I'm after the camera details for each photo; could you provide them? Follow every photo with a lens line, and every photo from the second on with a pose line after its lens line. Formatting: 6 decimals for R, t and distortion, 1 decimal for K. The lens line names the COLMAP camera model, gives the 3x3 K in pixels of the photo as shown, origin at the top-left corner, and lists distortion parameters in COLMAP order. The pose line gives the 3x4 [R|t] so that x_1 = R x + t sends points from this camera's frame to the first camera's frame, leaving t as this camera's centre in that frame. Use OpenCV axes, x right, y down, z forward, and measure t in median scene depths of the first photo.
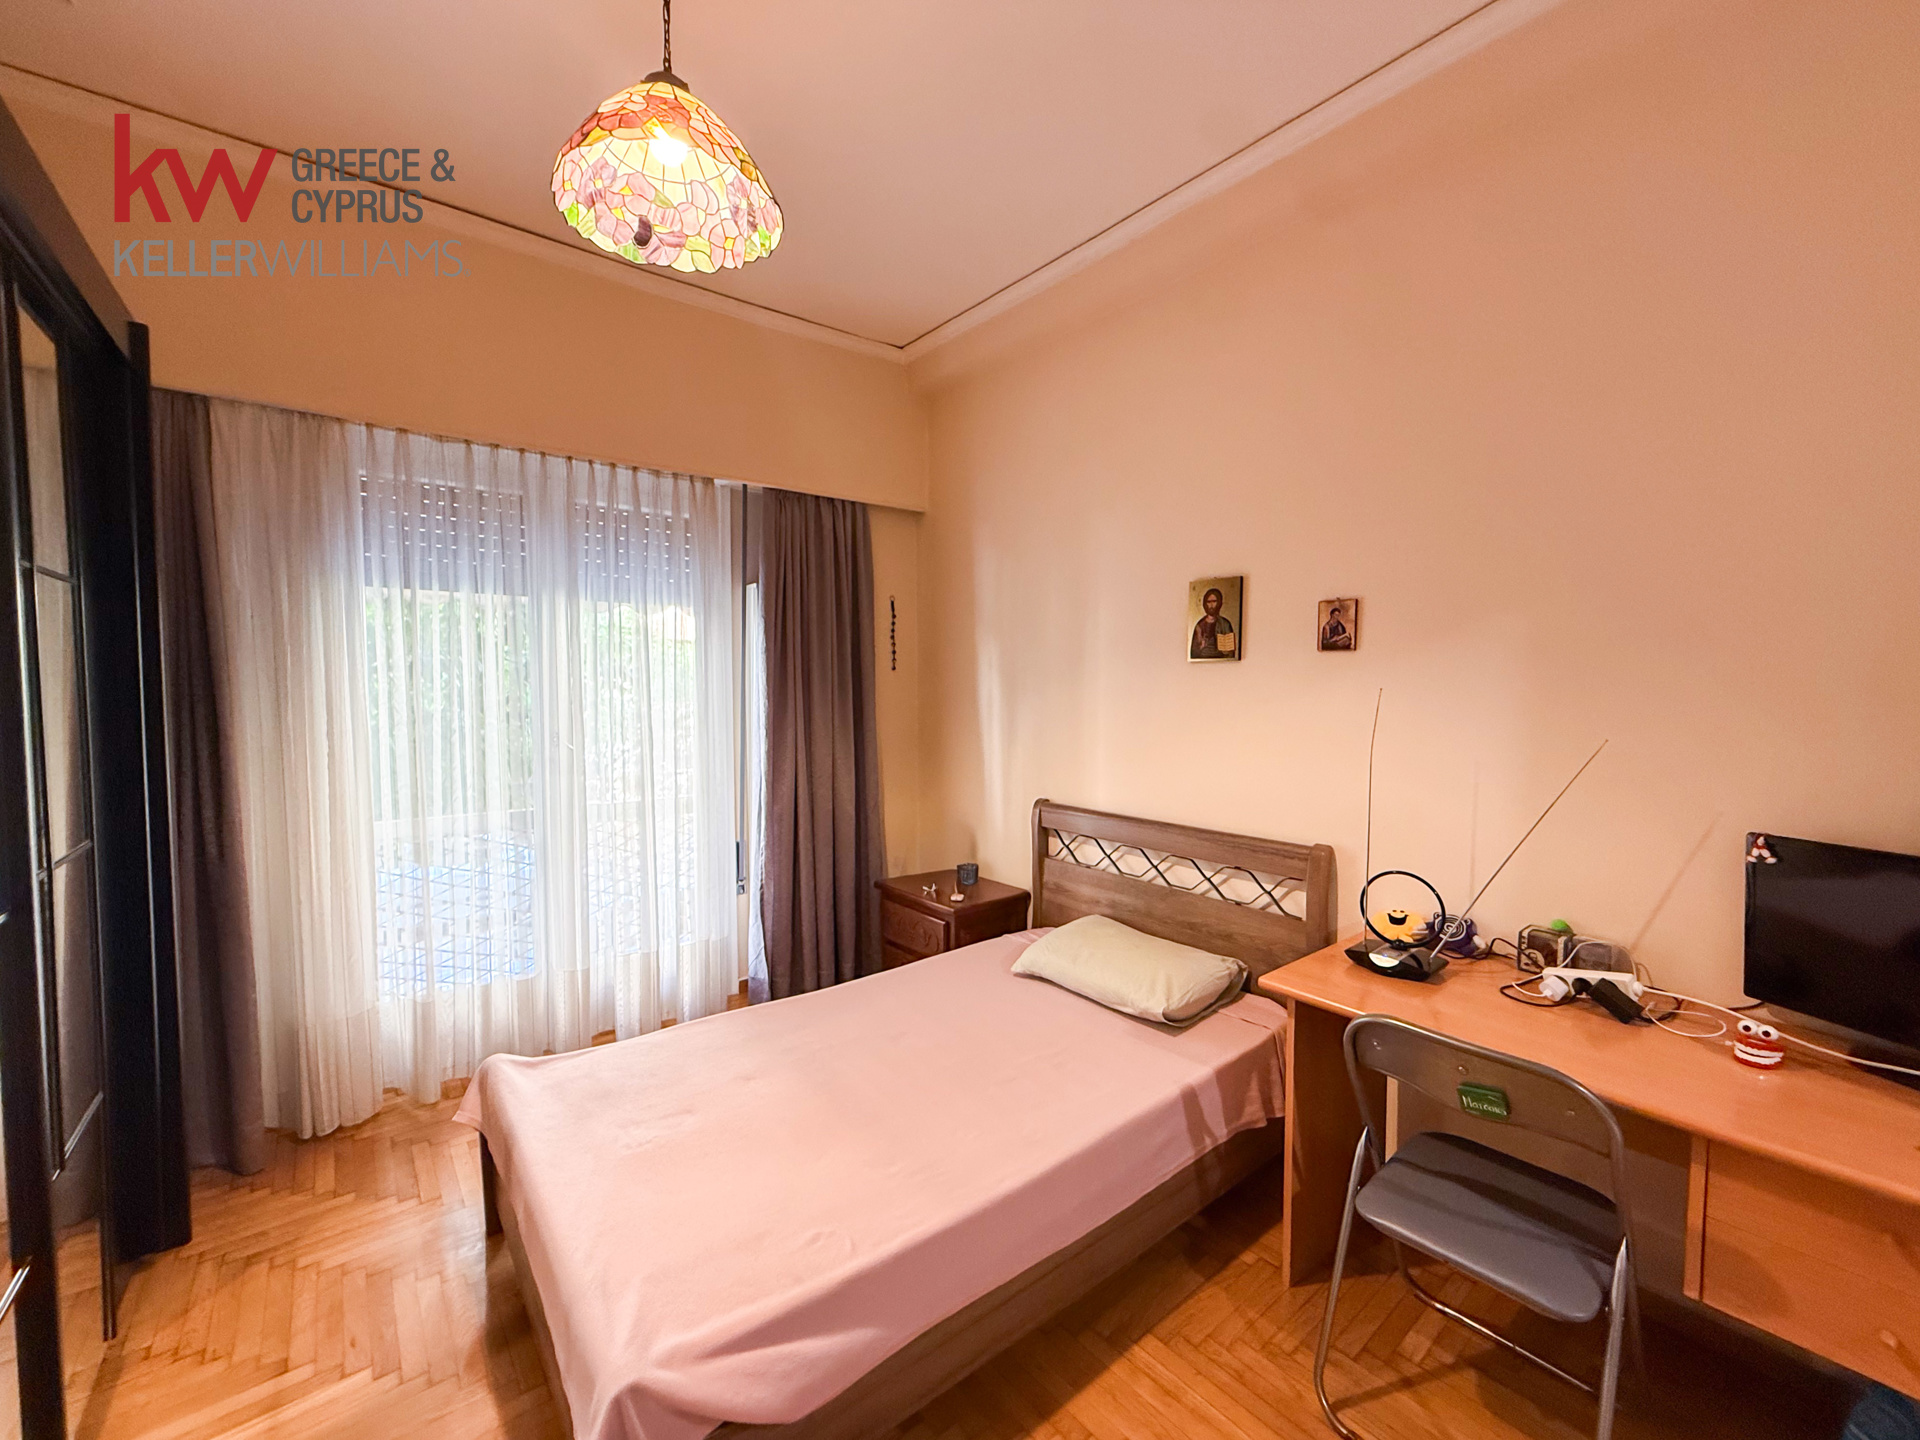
lens RADIAL K [[769.5, 0, 945.2], [0, 769.5, 721.6], [0, 0, 1]] dist [0.000790, 0.000134]
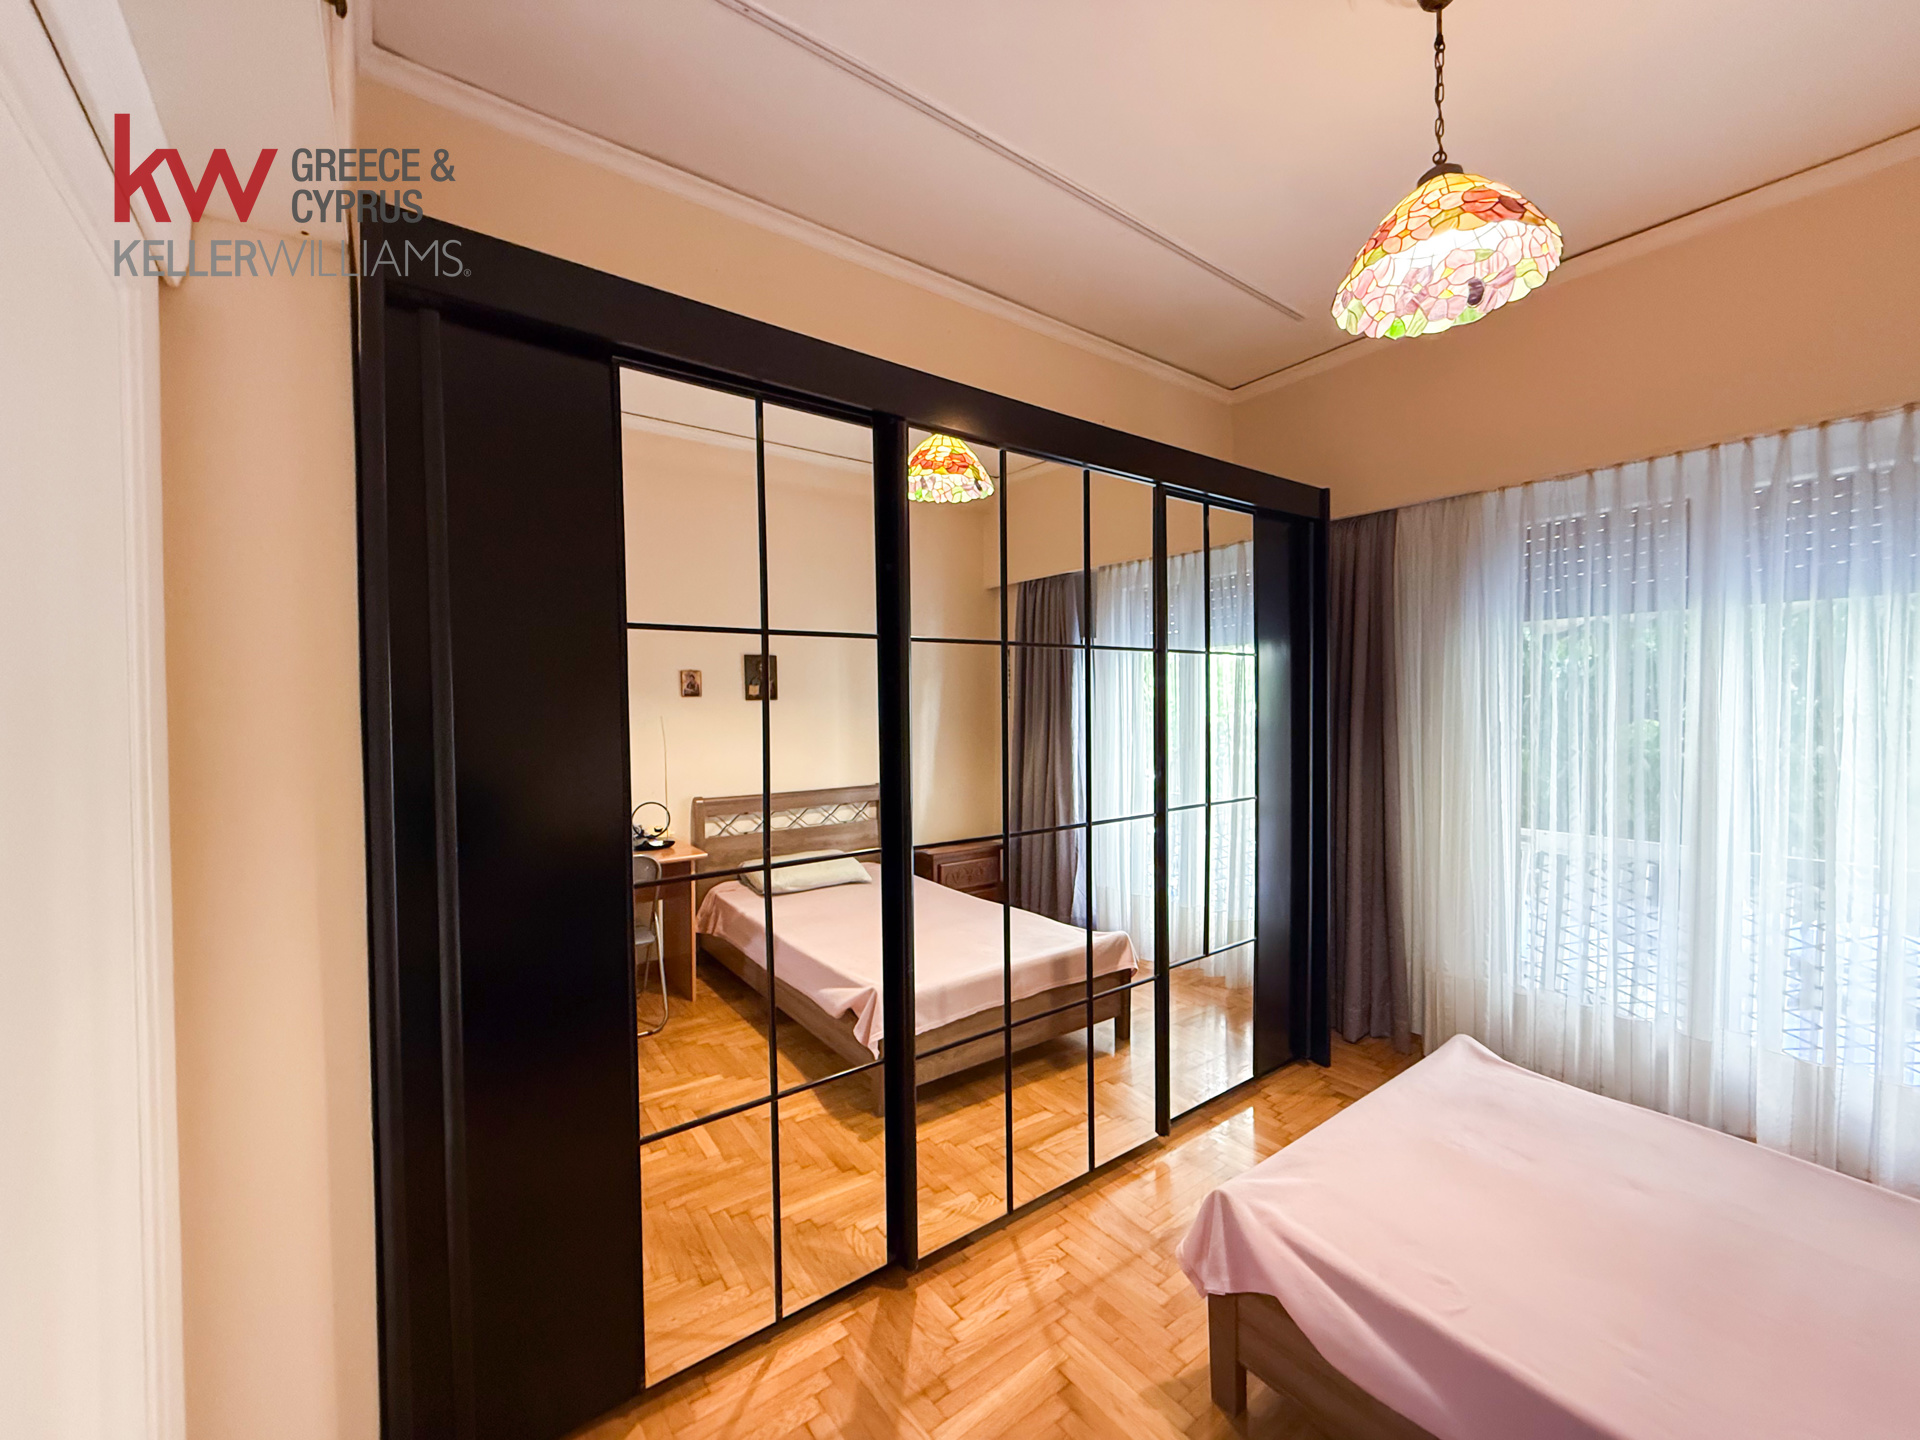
lens RADIAL K [[764.4, 0, 965.8], [0, 764.4, 719.3], [0, 0, 1]] dist [0.000211, 0.000036]
pose [[-0.018695, 0.020541, -0.999614, 0.445007], [-0.043046, 0.998845, 0.021330, -0.020739], [0.998898, 0.043429, -0.017789, 0.214000]]
